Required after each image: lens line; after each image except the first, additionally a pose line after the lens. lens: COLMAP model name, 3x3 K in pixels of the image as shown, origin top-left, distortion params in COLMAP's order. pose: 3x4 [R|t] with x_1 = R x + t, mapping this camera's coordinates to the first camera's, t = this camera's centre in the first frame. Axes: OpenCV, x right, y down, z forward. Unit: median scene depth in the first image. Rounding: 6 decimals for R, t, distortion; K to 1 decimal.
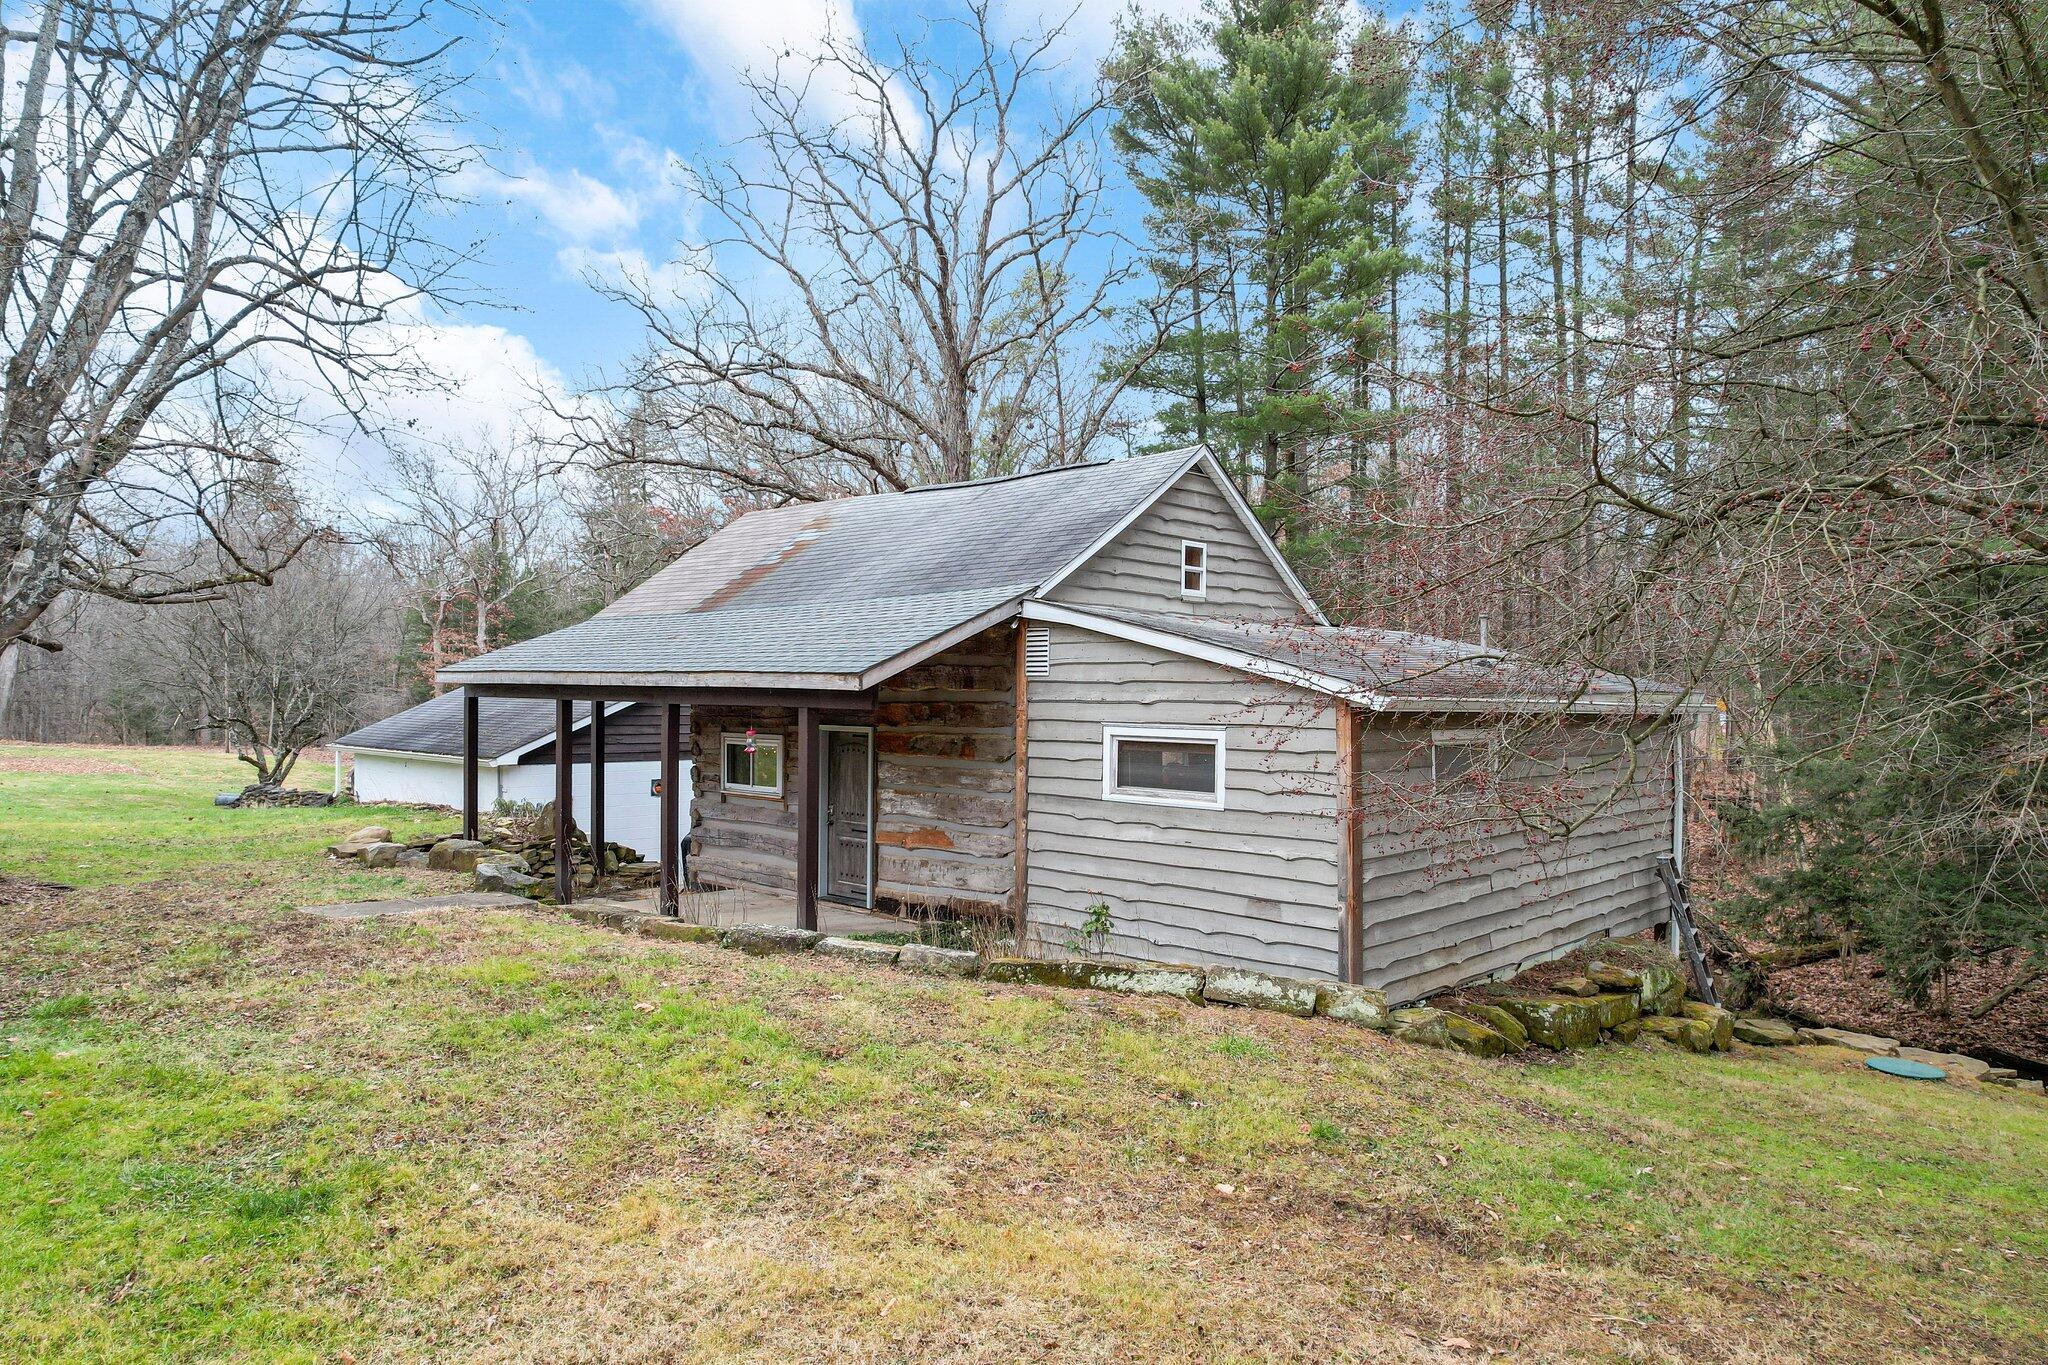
lens RADIAL K [[1308.4, 0, 1024.3], [0, 1308.4, 681.4], [0, 0, 1]] dist [-0.037457, 0.015421]
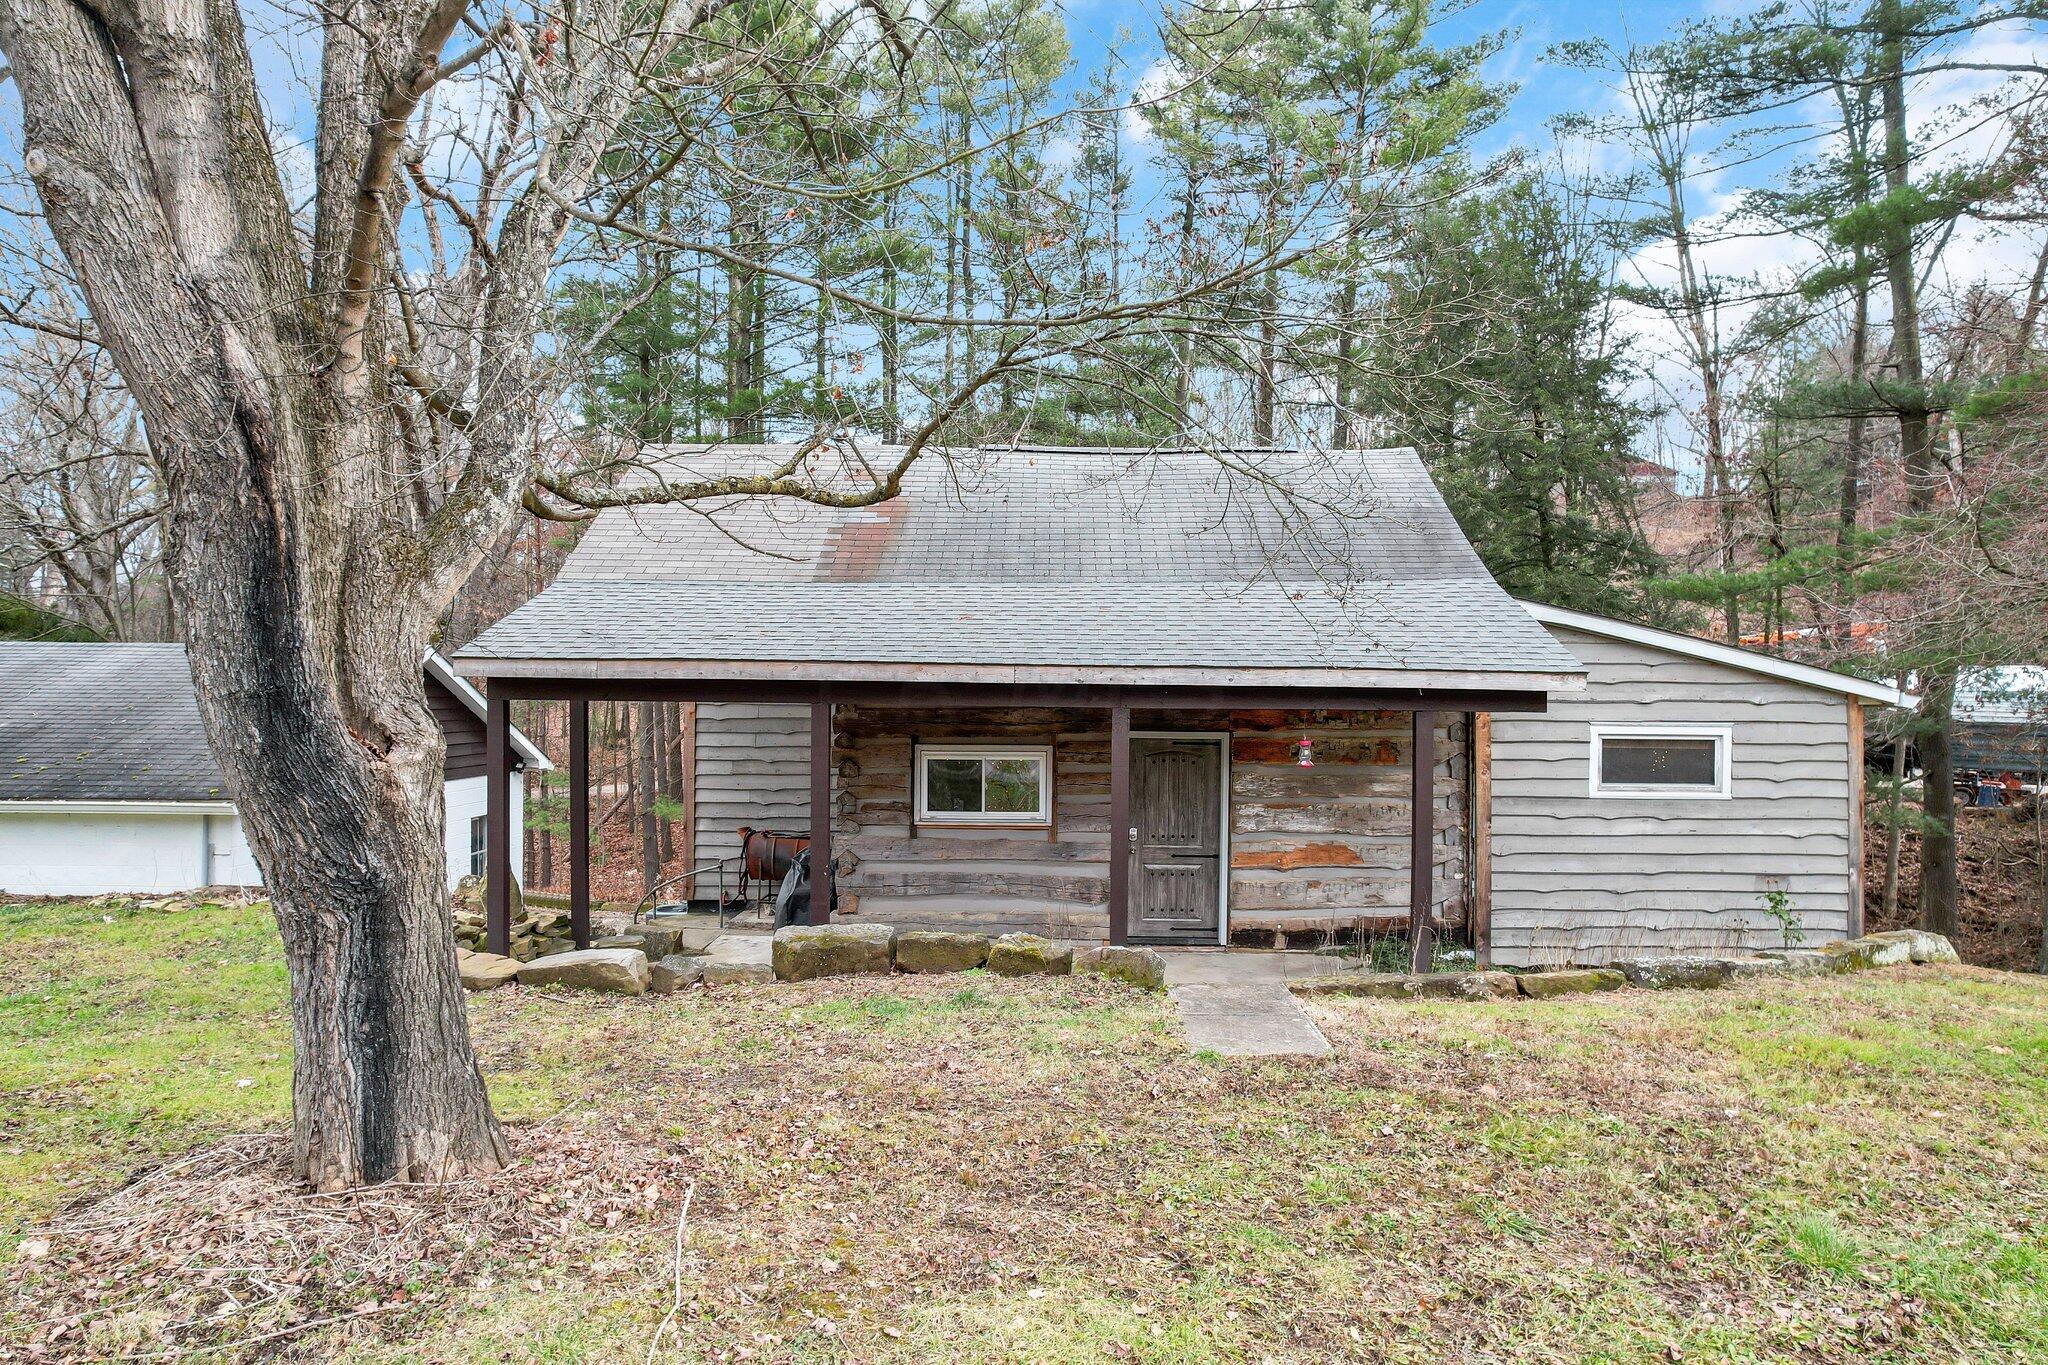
lens RADIAL K [[1308.4, 0, 1024.5], [0, 1308.4, 690.1], [0, 0, 1]] dist [-0.037457, 0.015421]
pose [[0.732162, 0.007532, 0.681089, -0.834714], [-0.007912, 0.999965, -0.002554, 0.011062], [-0.681085, -0.003519, 0.732196, 0.487129]]
